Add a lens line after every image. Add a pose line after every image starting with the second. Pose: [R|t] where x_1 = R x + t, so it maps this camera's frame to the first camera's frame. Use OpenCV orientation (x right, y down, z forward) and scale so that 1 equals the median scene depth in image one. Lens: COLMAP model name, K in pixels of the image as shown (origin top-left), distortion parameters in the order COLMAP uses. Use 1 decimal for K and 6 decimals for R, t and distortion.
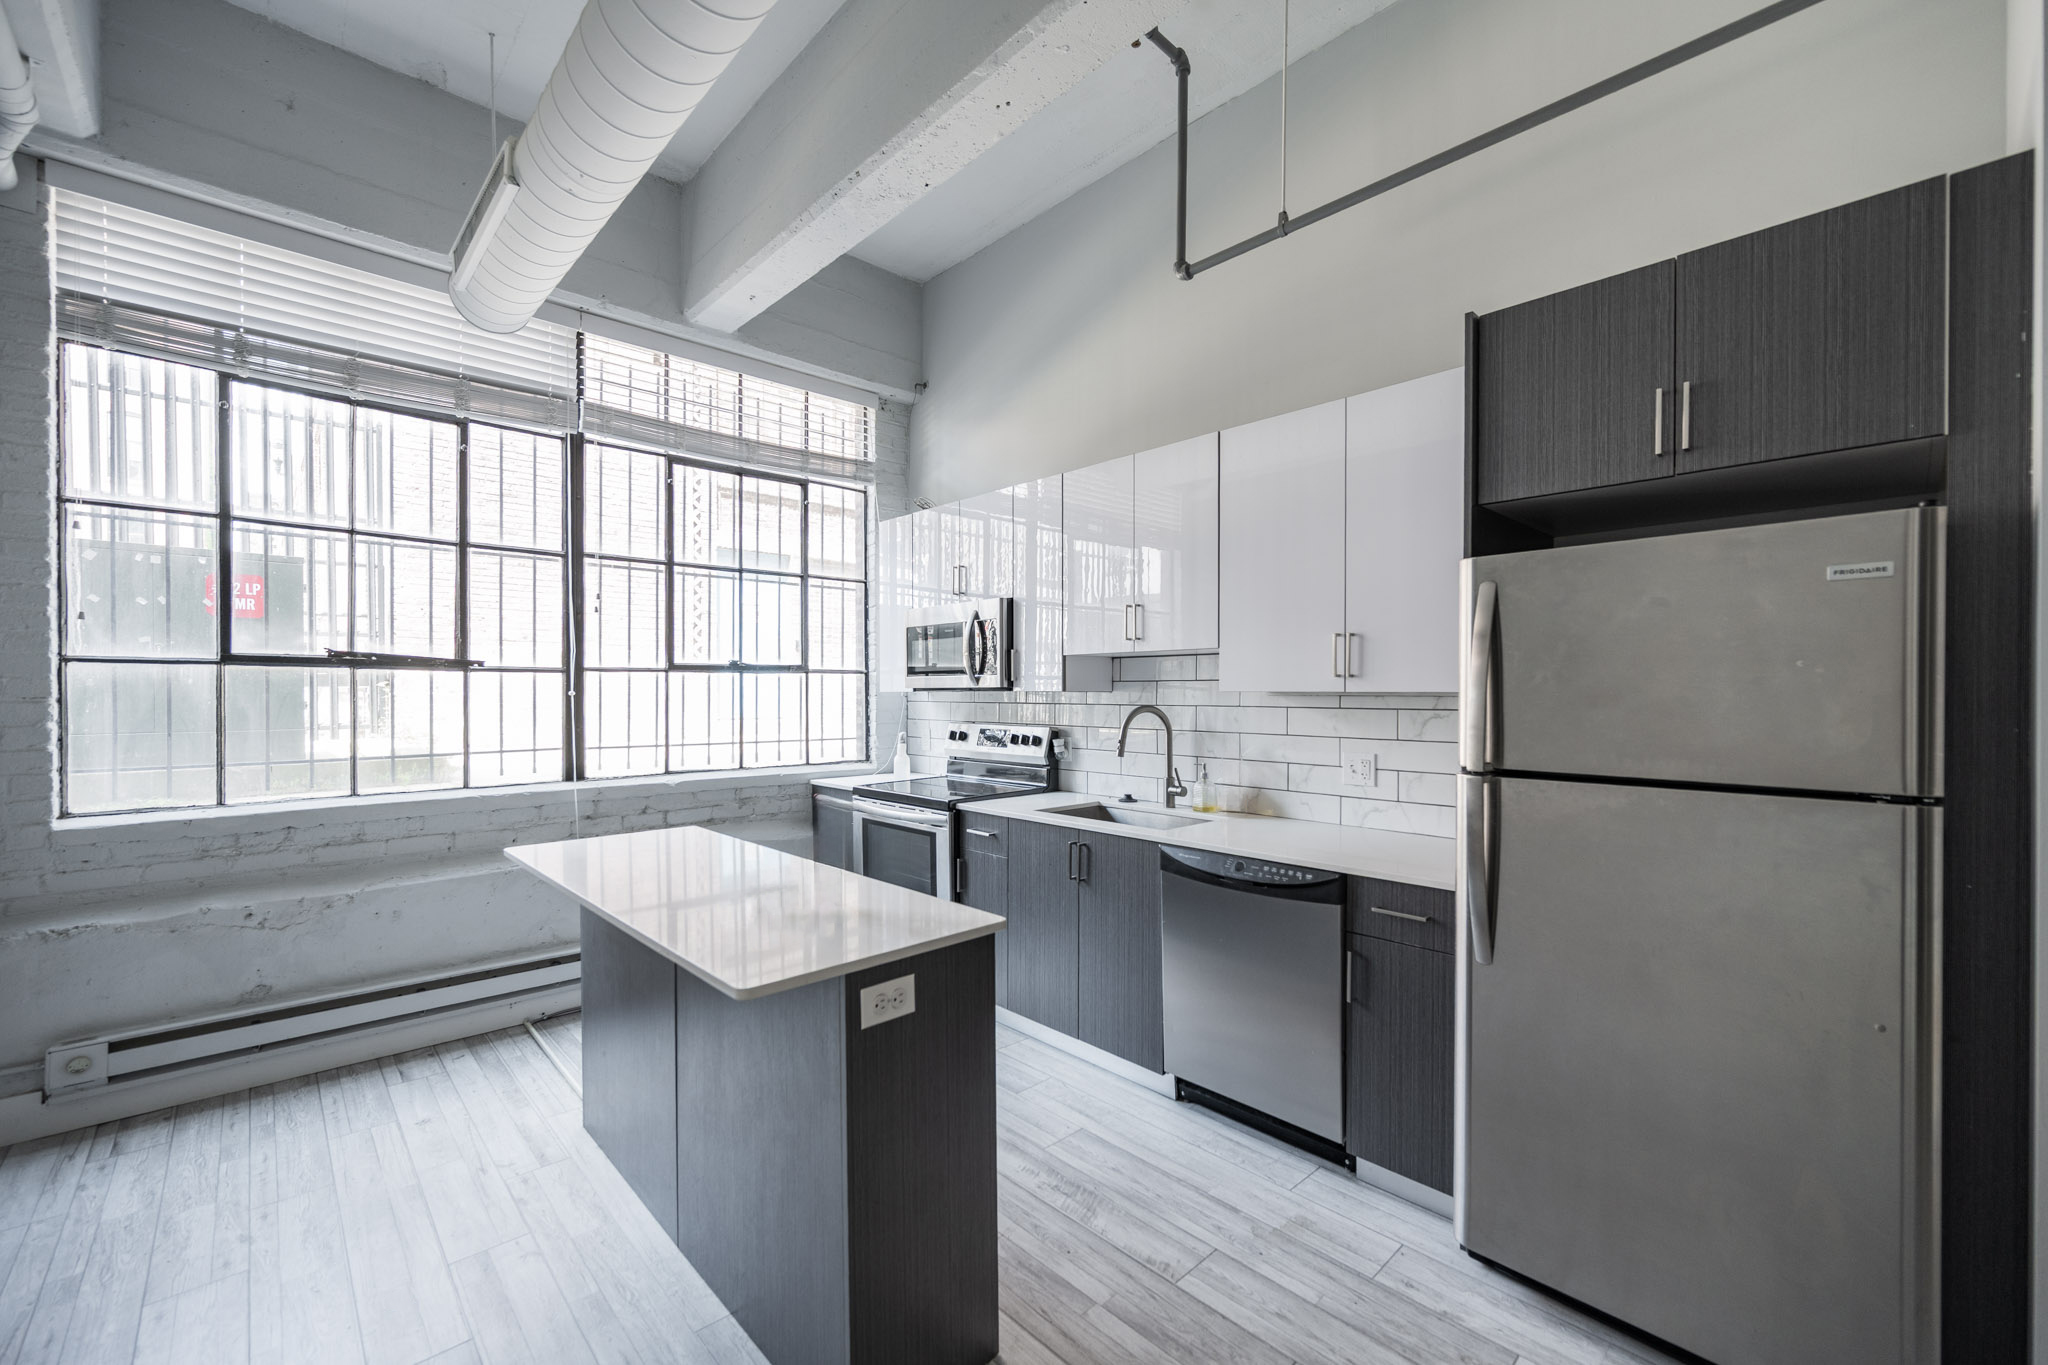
lens RADIAL K [[828.1, 0, 1044.1], [0, 828.1, 692.0], [0, 0, 1]] dist [0.001350, -0.001451]
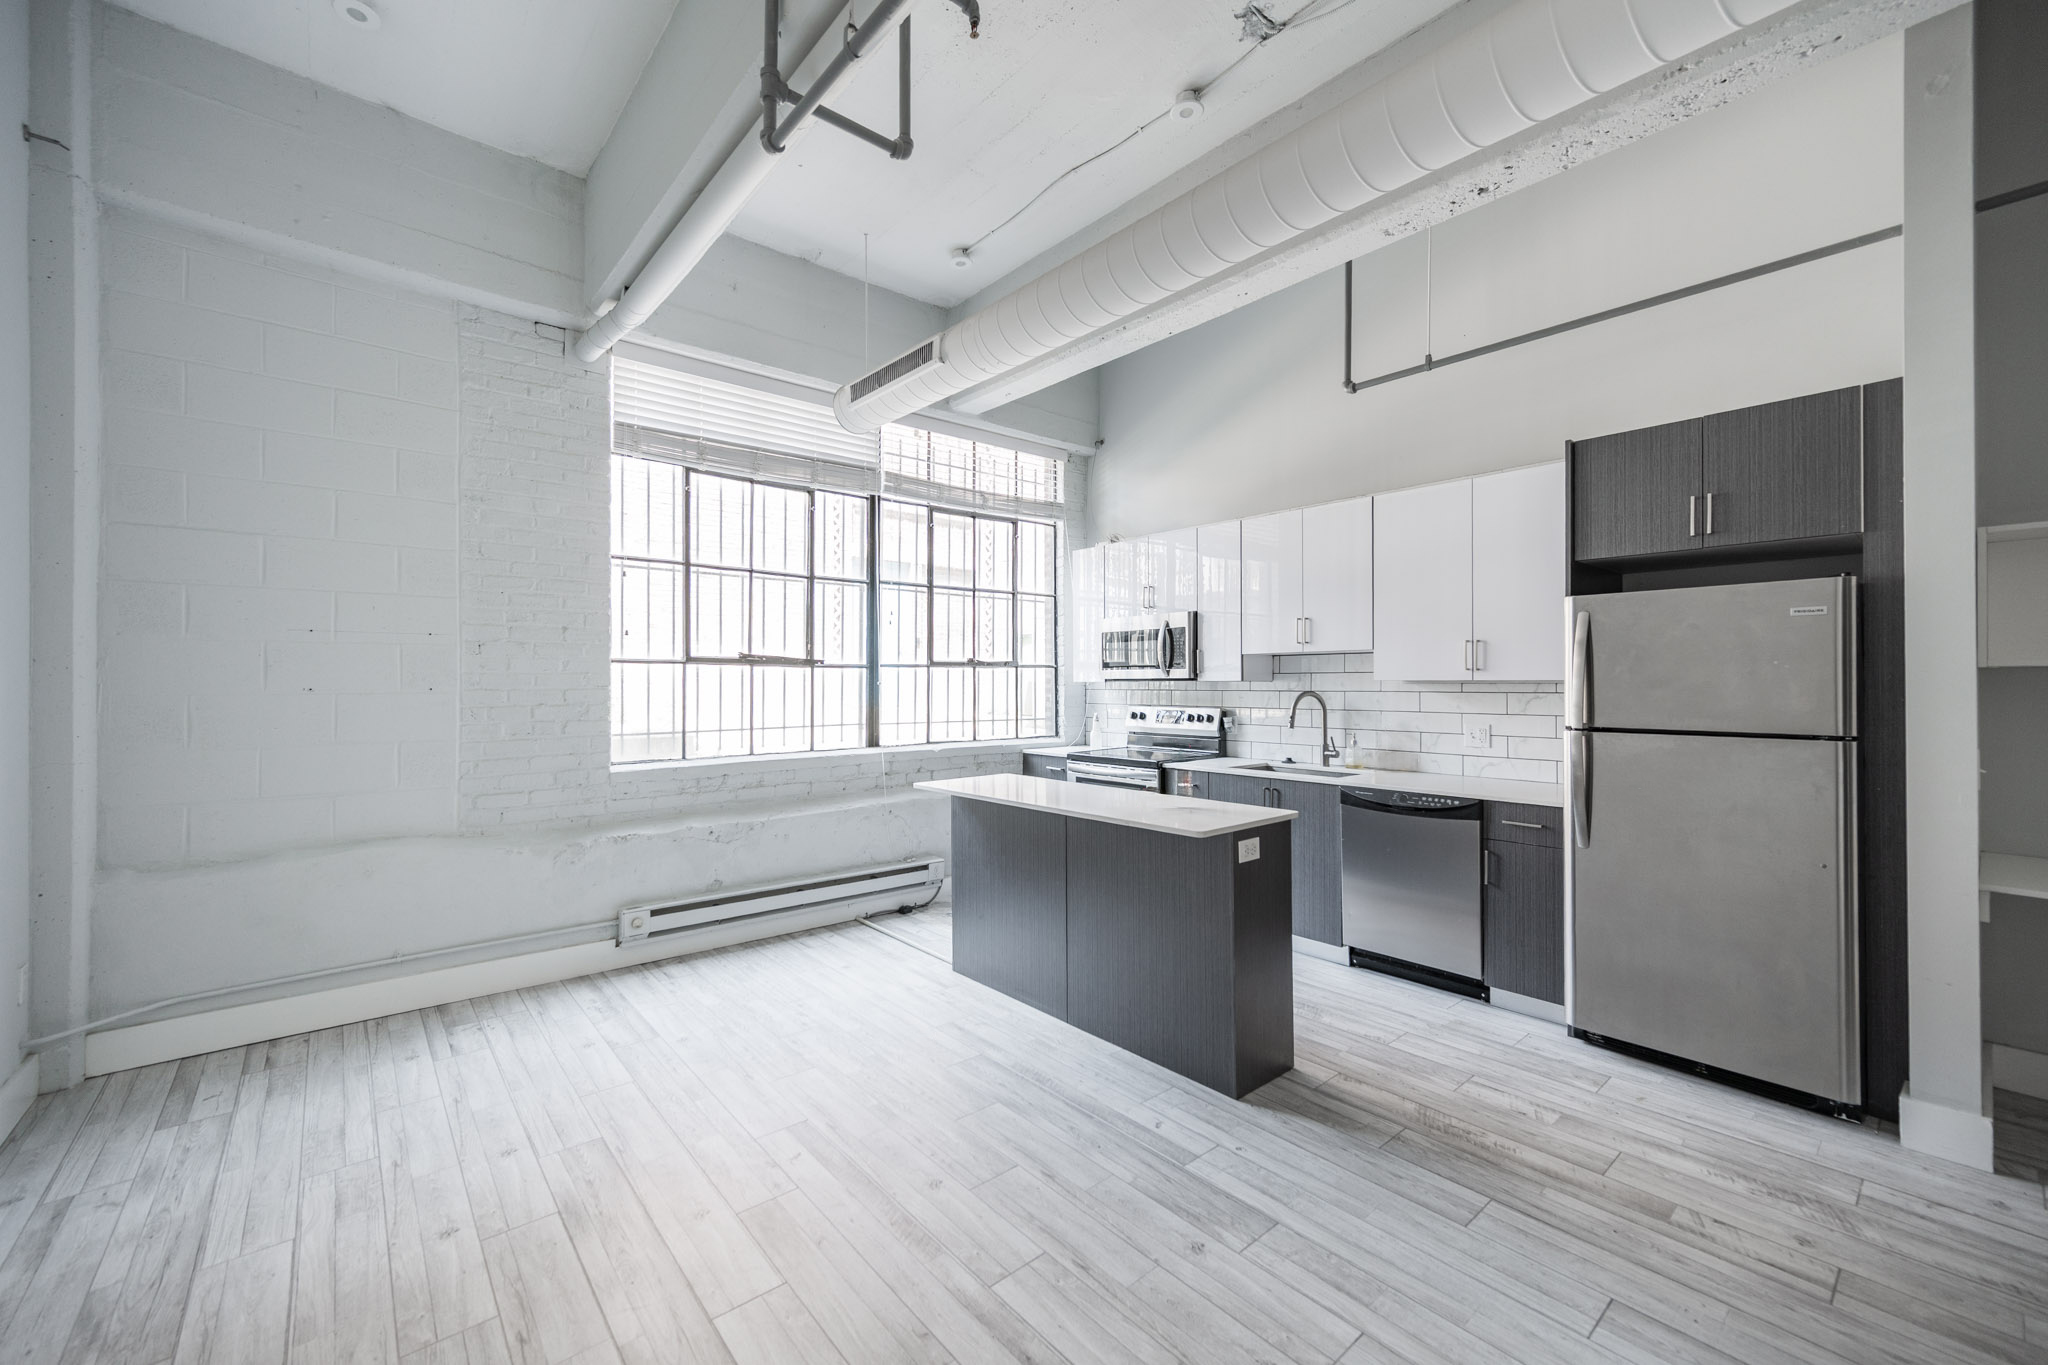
lens RADIAL K [[828.1, 0, 1022.1], [0, 828.1, 675.4], [0, 0, 1]] dist [0.001350, -0.001451]
pose [[0.998357, -0.002733, -0.057238, -0.335476], [0.002150, 0.999945, -0.010238, 0.004470], [0.057263, 0.010098, 0.998308, -0.484887]]
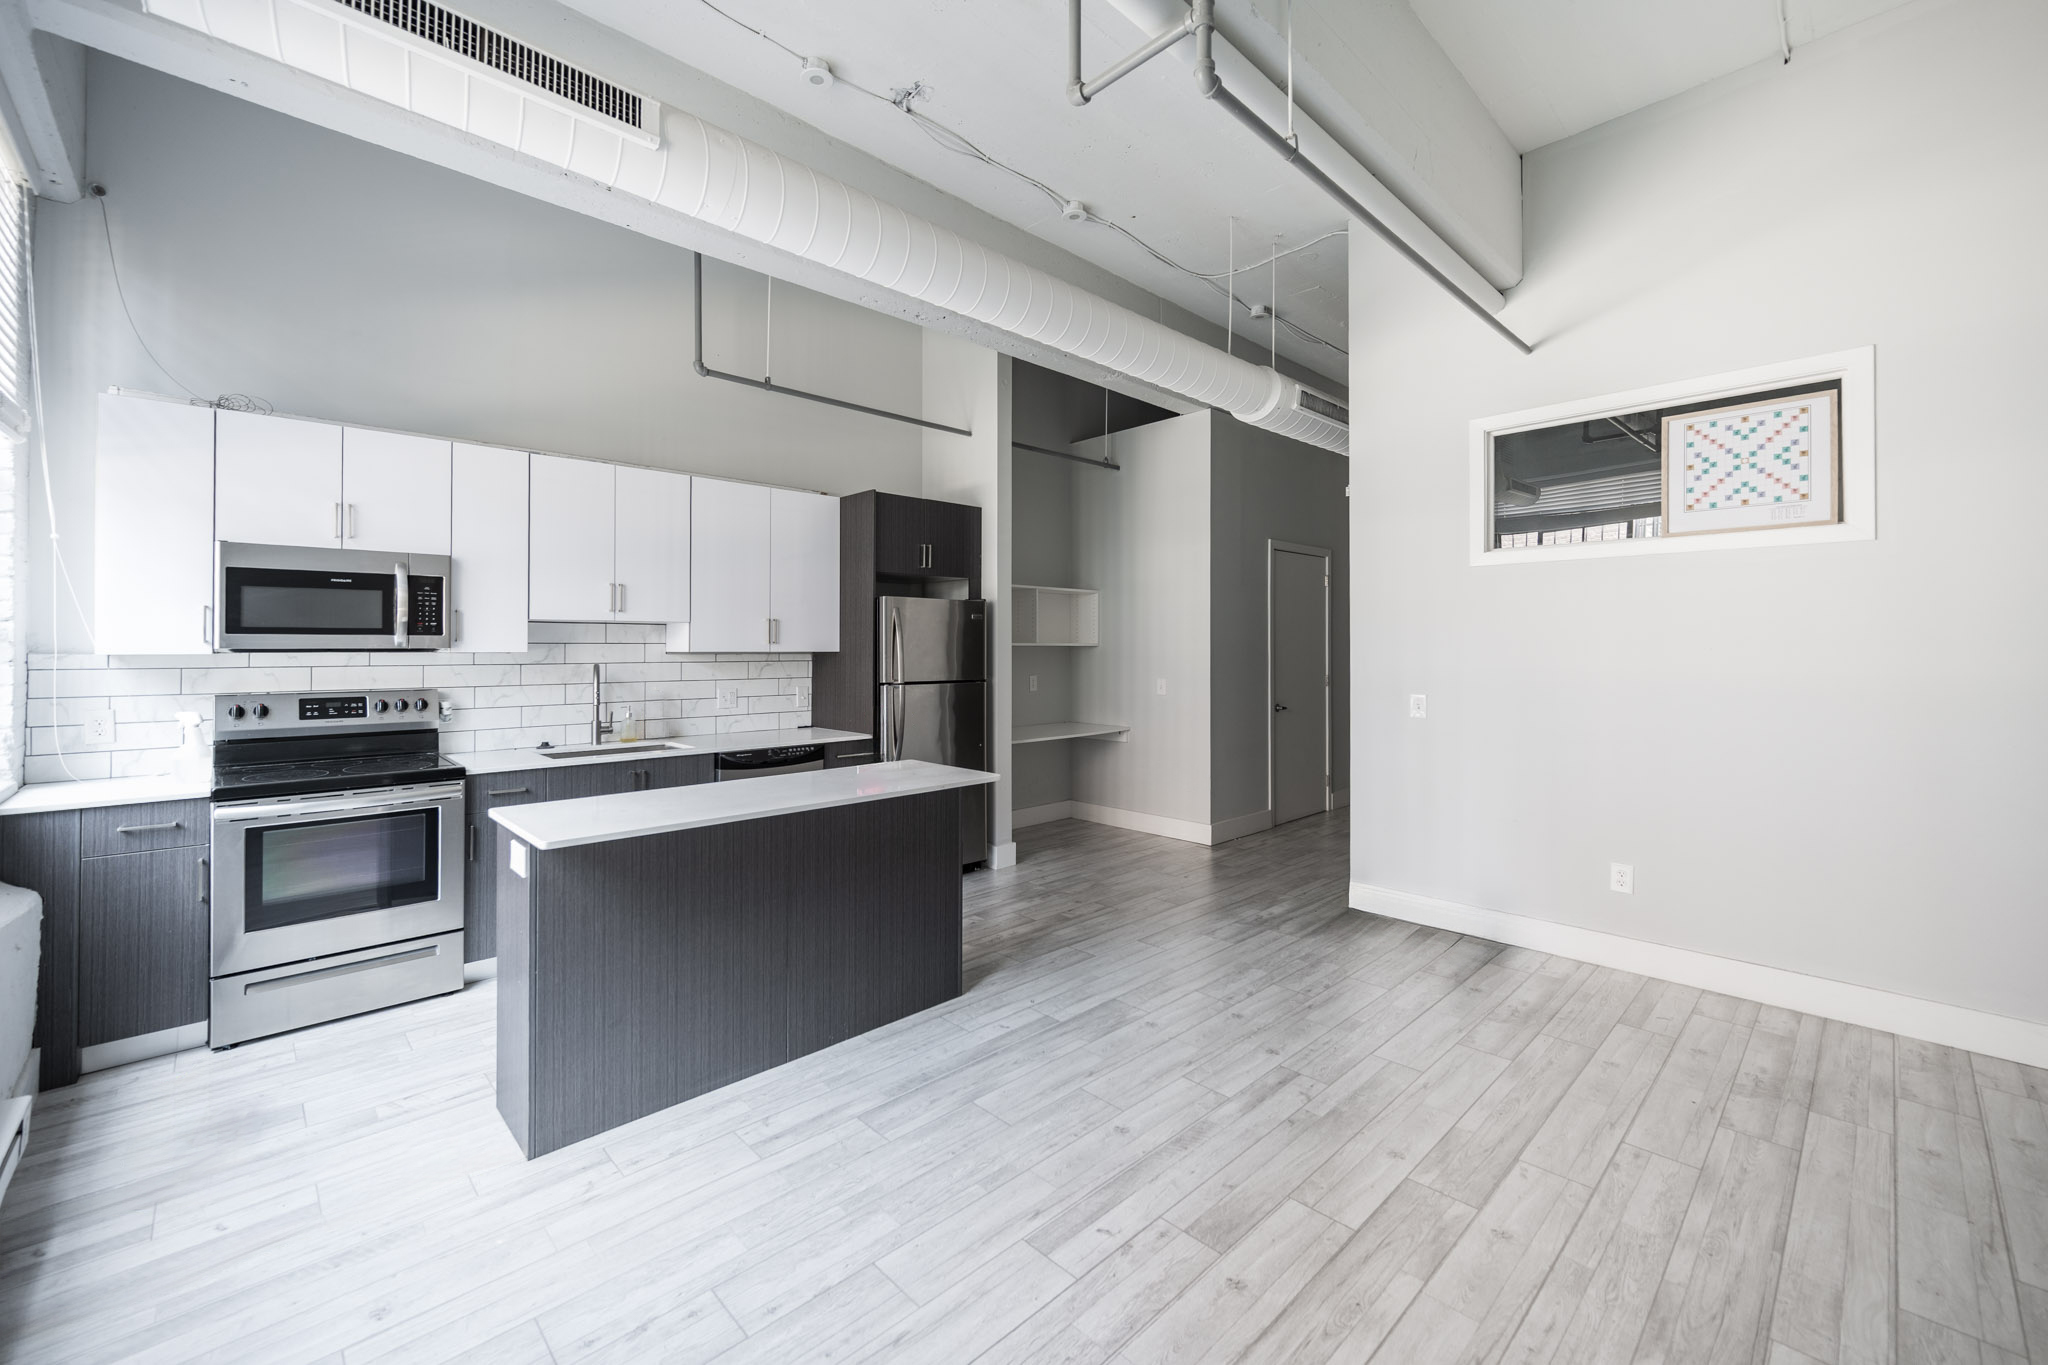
lens RADIAL K [[828.1, 0, 984.8], [0, 828.1, 642.4], [0, 0, 1]] dist [0.001350, -0.001451]
pose [[0.007860, 0.005876, 0.999952, -1.383440], [0.001986, 0.999981, -0.005892, -0.007955], [-0.999967, 0.002032, 0.007848, 0.507297]]
